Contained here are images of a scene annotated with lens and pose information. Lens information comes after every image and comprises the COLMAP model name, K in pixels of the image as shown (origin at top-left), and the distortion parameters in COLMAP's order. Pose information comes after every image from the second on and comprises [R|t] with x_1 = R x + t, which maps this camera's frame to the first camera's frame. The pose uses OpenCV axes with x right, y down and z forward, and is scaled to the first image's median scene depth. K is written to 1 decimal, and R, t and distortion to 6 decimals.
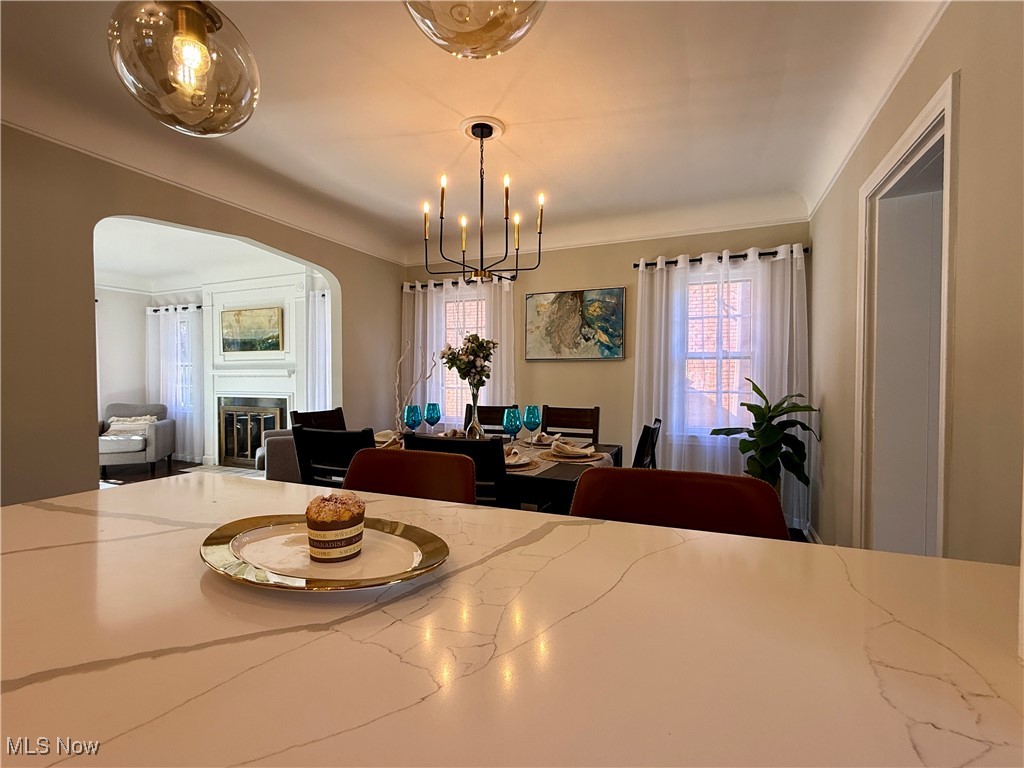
lens RADIAL K [[456.6, 0, 511.9], [0, 456.6, 387.1], [0, 0, 1]] dist [0.002238, 0.000320]
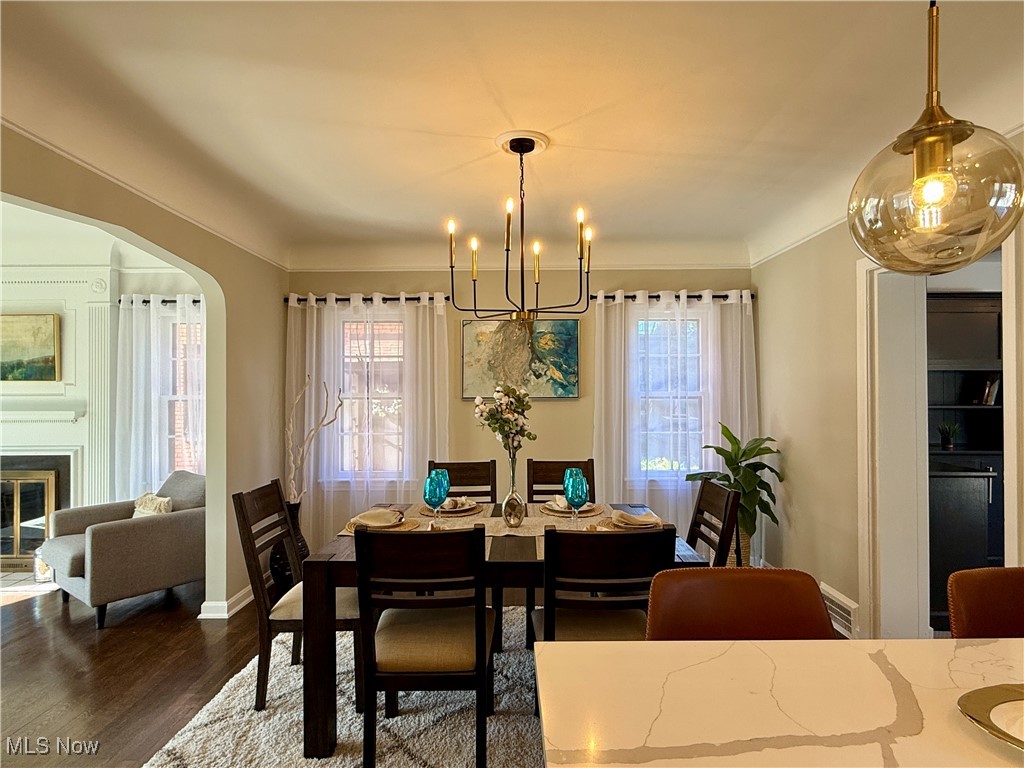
lens RADIAL K [[545.4, 0, 510.9], [0, 545.4, 389.4], [0, 0, 1]] dist [0.001856, -0.000136]
pose [[0.922887, -0.003343, 0.385057, -0.302506], [0.014693, 0.999540, -0.026537, -0.054743], [-0.384791, 0.030148, 0.922511, 0.060682]]
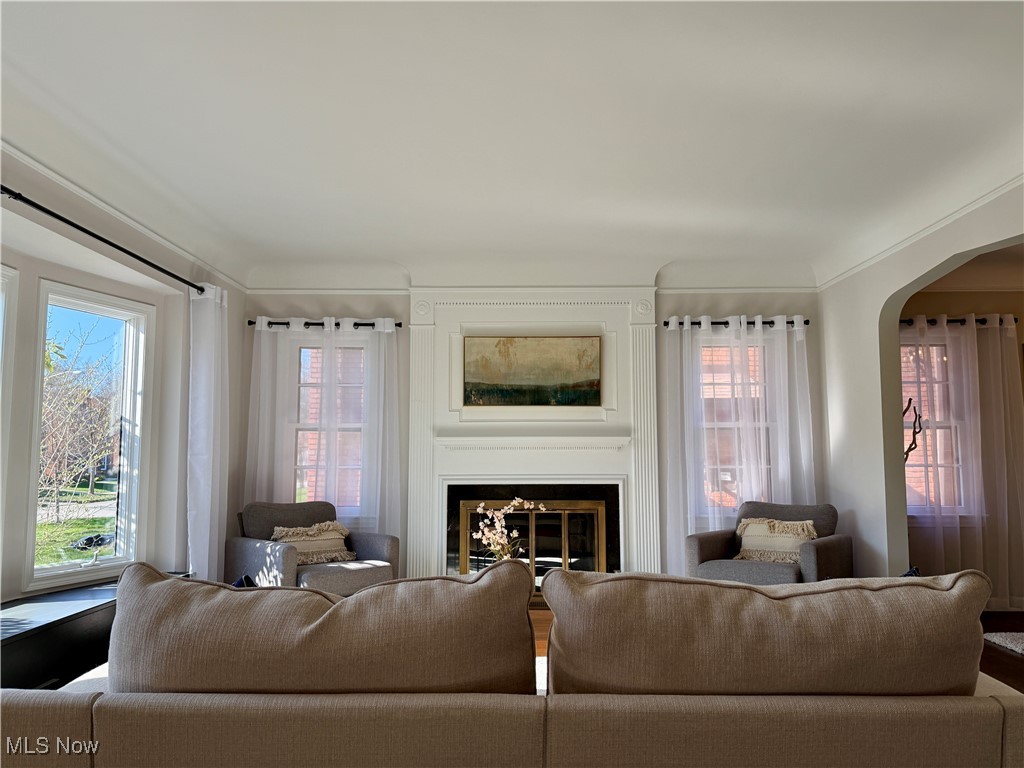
lens RADIAL K [[786.4, 0, 503.1], [0, 786.4, 382.4], [0, 0, 1]] dist [0.084643, -0.037386]
pose [[0.922866, 0.036853, 0.383354, -1.474940], [0.009764, 0.992852, -0.118953, 0.018760], [-0.384998, 0.113521, 0.915909, 0.111609]]
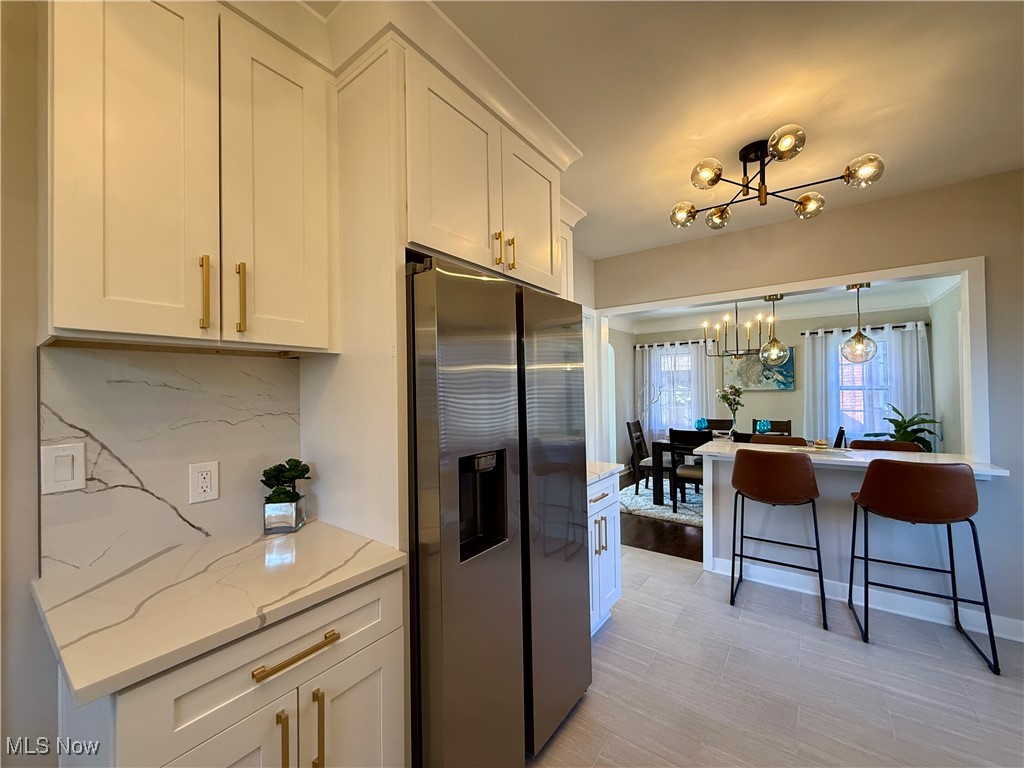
lens RADIAL K [[408.4, 0, 511.8], [0, 408.4, 384.9], [0, 0, 1]] dist [0.003159, 0.000123]
pose [[0.971612, -0.017229, -0.235951, -0.403608], [0.008718, 0.999275, -0.037066, -0.036889], [0.236419, 0.033957, 0.971058, -0.676611]]
